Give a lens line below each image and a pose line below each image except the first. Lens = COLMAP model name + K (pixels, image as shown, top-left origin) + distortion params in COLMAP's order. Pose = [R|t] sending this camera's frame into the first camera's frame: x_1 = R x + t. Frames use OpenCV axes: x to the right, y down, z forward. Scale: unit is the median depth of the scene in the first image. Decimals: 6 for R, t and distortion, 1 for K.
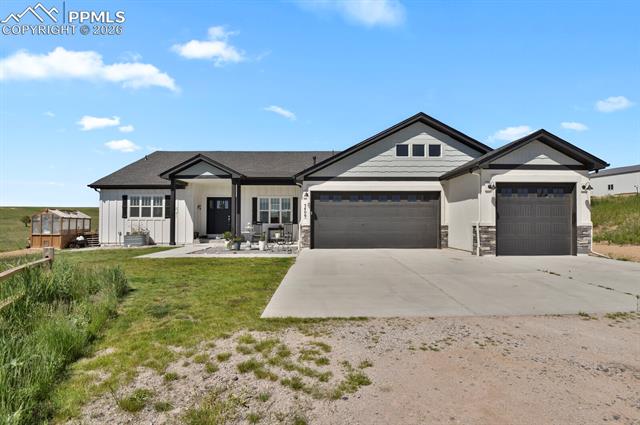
lens RADIAL K [[323.5, 0, 320.0], [0, 323.5, 212.5], [0, 0, 1]] dist [0.000385, -0.000236]
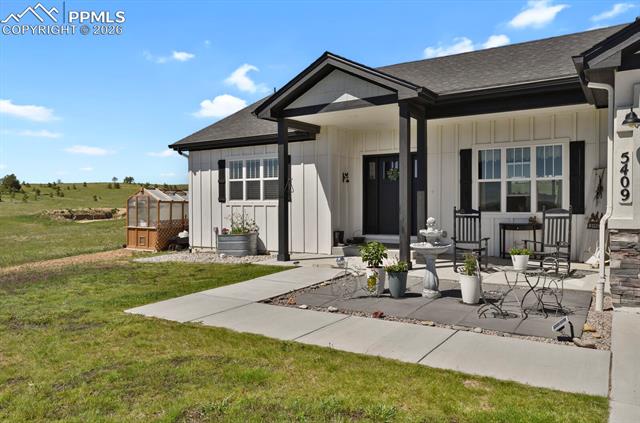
lens RADIAL K [[475.5, 0, 320.0], [0, 475.5, 211.5], [0, 0, 1]] dist [0.000420, 0.000288]
pose [[0.852437, 0.002435, -0.522824, -0.044955], [0.027454, 0.998401, 0.049413, -0.002128], [0.522108, -0.056475, 0.851007, 0.403404]]
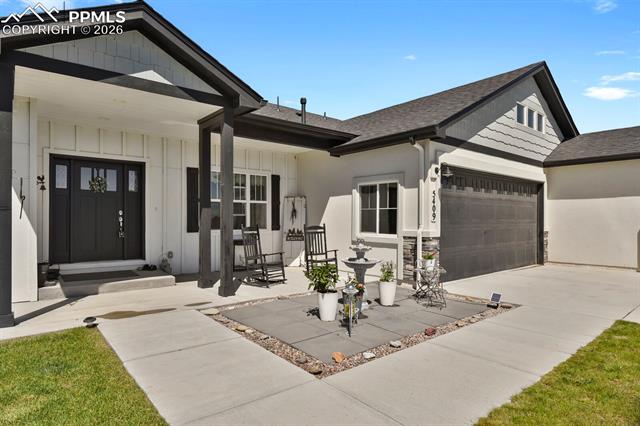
lens RADIAL K [[375.2, 0, 320.0], [0, 375.2, 213.0], [0, 0, 1]] dist [0.002747, 0.000351]
pose [[0.754543, 0.012700, 0.656128, -0.423352], [-0.022757, 0.999718, 0.006819, 0.004868], [-0.655856, -0.020077, 0.754619, 0.561913]]
